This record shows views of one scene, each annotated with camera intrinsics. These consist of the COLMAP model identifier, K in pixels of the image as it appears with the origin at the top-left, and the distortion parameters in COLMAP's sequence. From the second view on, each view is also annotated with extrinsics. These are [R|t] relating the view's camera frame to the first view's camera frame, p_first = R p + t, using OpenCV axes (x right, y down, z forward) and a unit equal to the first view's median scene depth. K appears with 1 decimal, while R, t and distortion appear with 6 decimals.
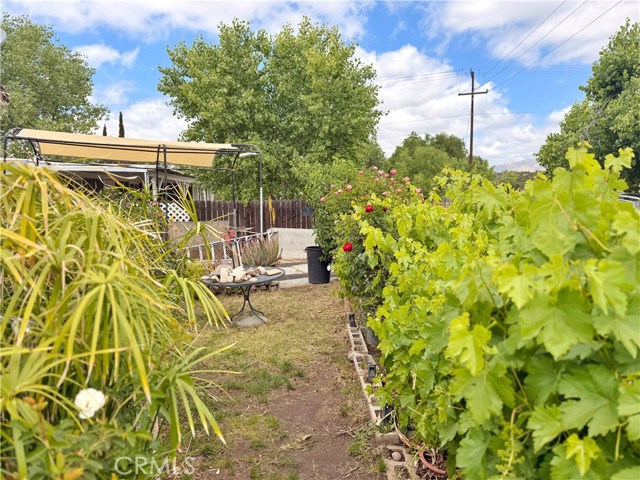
lens RADIAL K [[449.4, 0, 321.0], [0, 449.4, 239.0], [0, 0, 1]] dist [-0.014372, -0.009952]
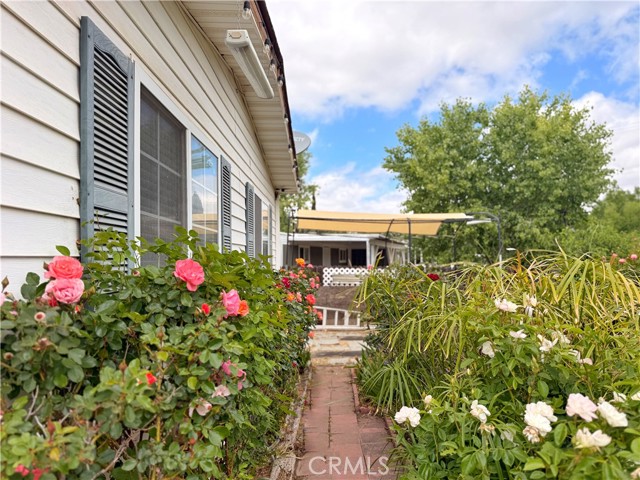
lens RADIAL K [[449.4, 0, 320.1], [0, 449.4, 241.6], [0, 0, 1]] dist [-0.014372, -0.009952]
pose [[0.935403, -0.027562, -0.352508, -0.119742], [-0.019290, 0.991495, -0.128711, -0.004924], [0.353057, 0.127197, 0.926915, -0.058317]]
